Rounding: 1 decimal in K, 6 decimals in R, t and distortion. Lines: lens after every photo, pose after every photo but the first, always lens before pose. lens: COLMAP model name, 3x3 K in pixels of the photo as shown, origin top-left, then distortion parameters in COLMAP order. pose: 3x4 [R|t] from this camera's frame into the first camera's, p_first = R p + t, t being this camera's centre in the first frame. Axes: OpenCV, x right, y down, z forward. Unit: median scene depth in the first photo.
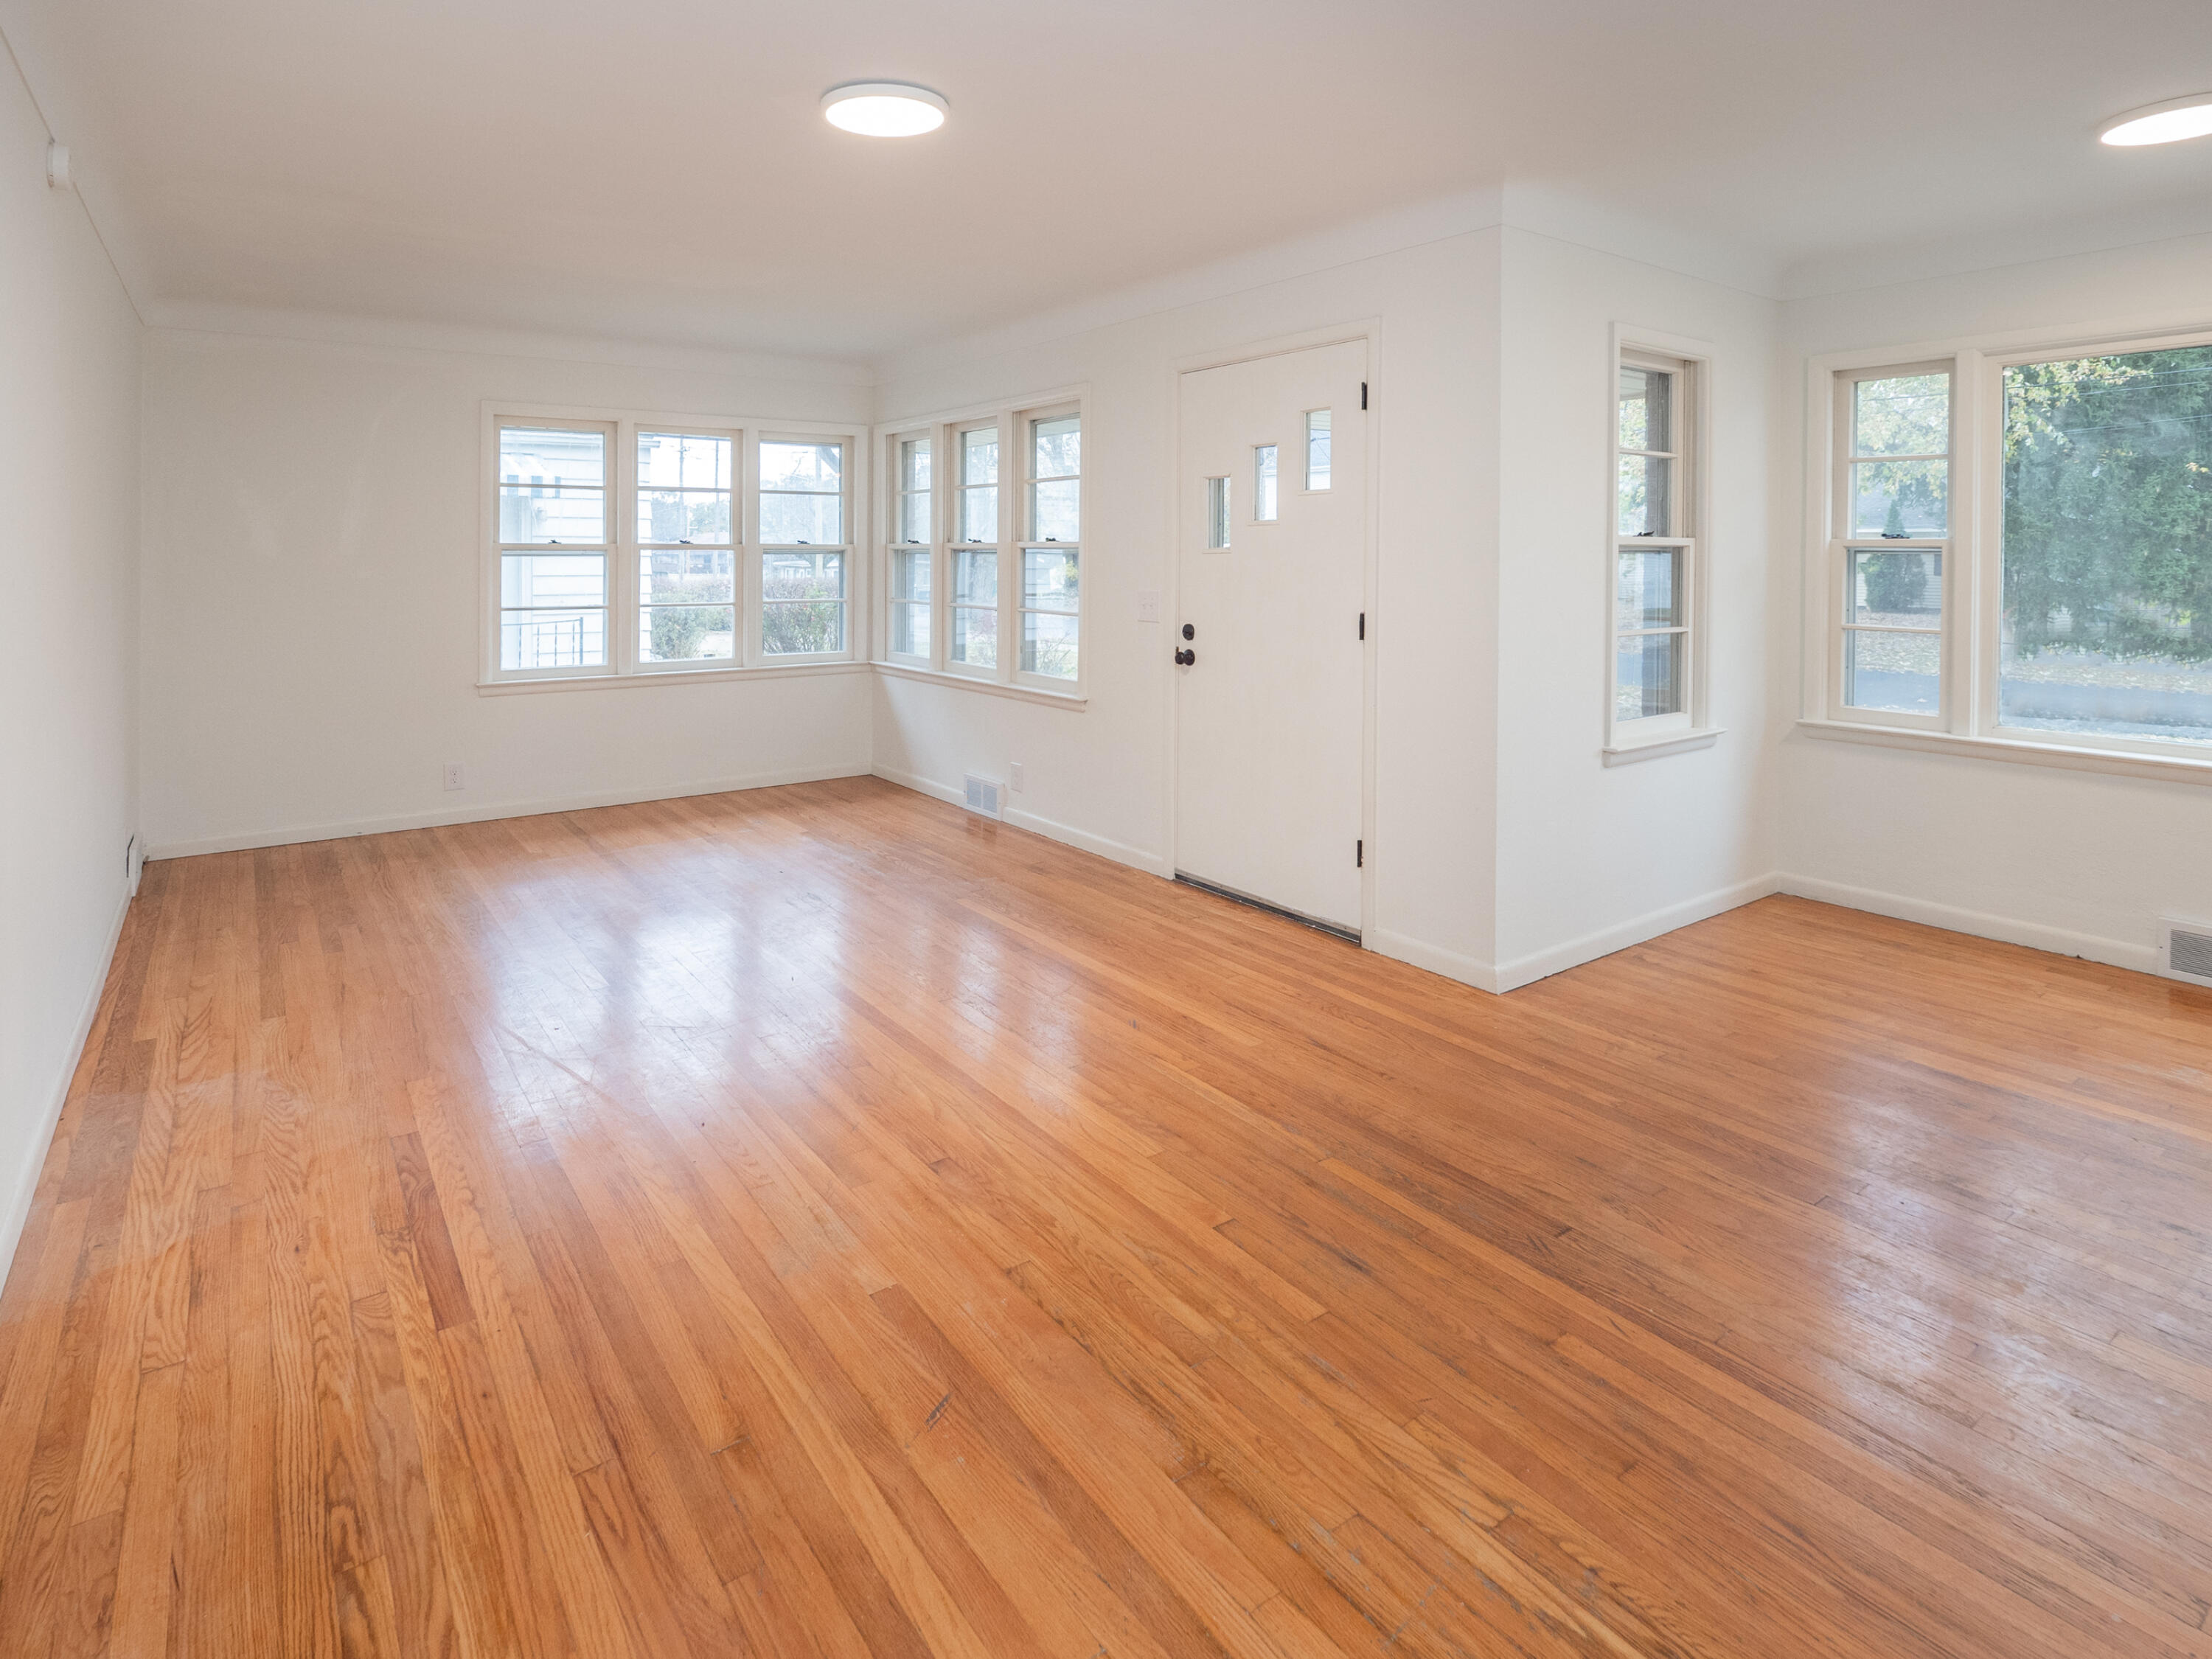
lens RADIAL K [[1140.6, 0, 1106.8], [0, 1140.6, 831.7], [0, 0, 1]] dist [0.001177, -0.000156]
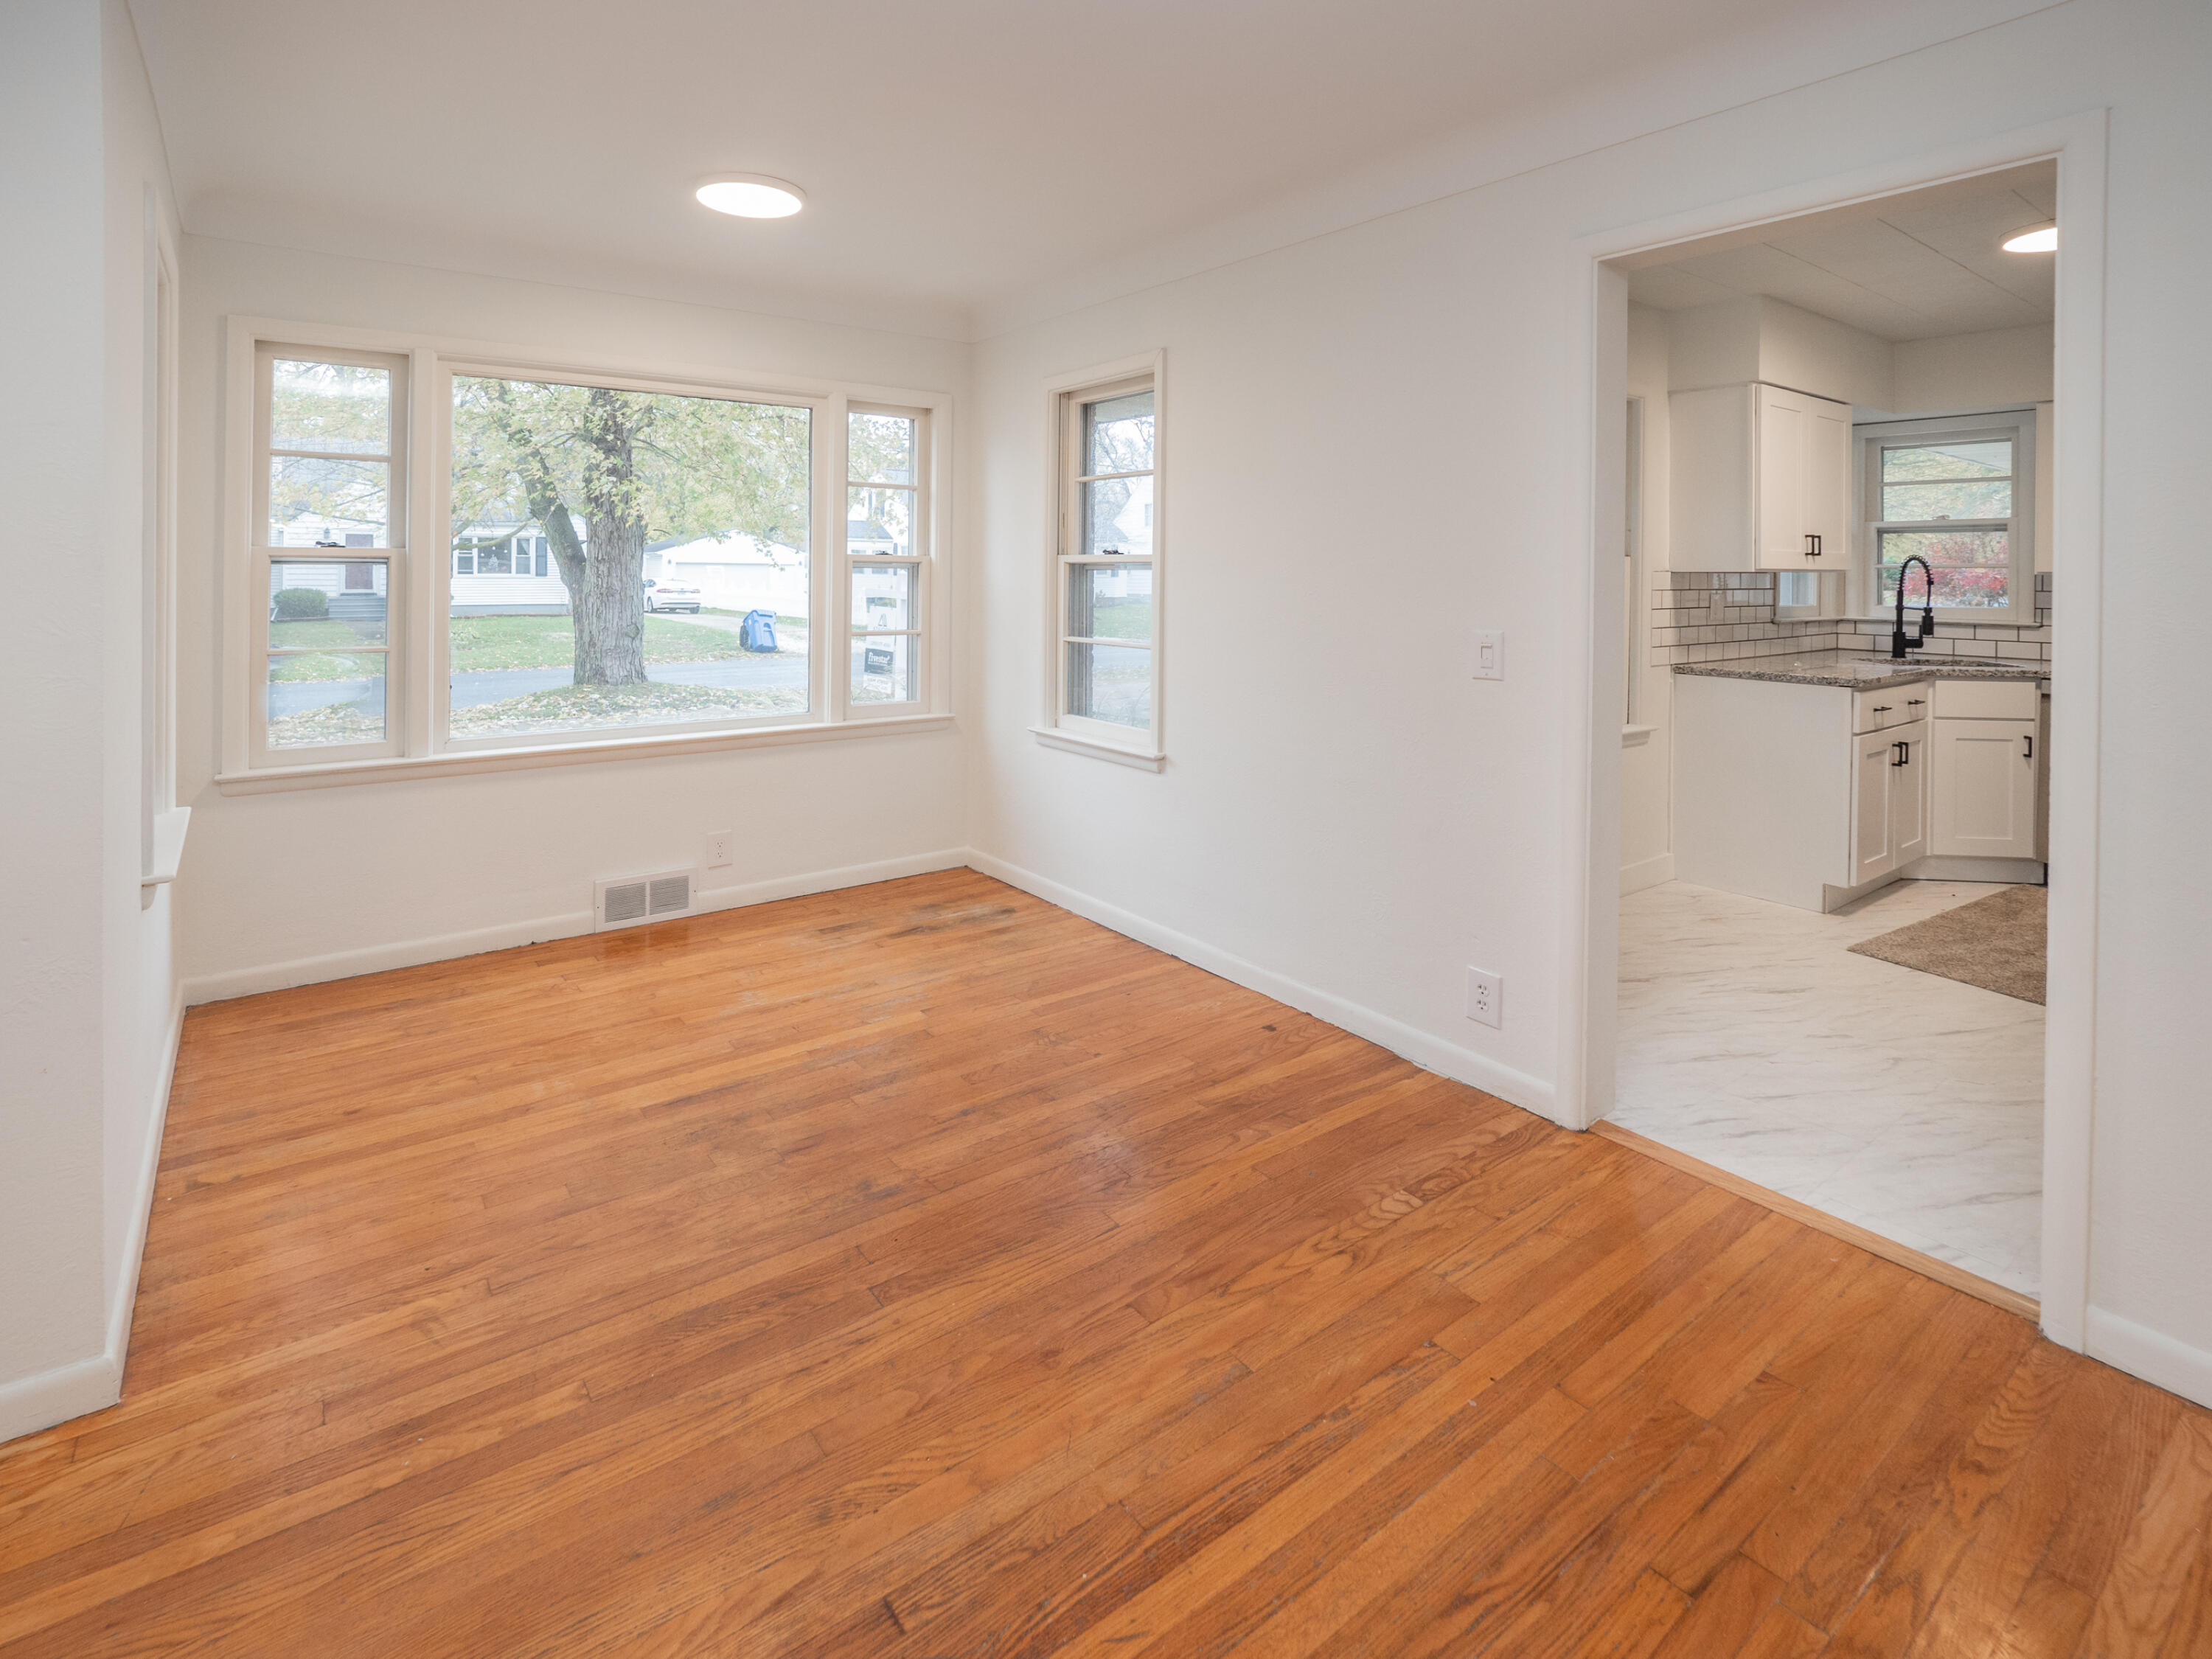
lens RADIAL K [[1034.8, 0, 1093.8], [0, 1034.8, 825.6], [0, 0, 1]] dist [-0.002676, -0.000204]
pose [[0.025921, -0.240449, 0.970316, -0.041074], [0.229705, 0.946102, 0.228312, -0.155741], [-0.972915, 0.216968, 0.079757, 0.710964]]
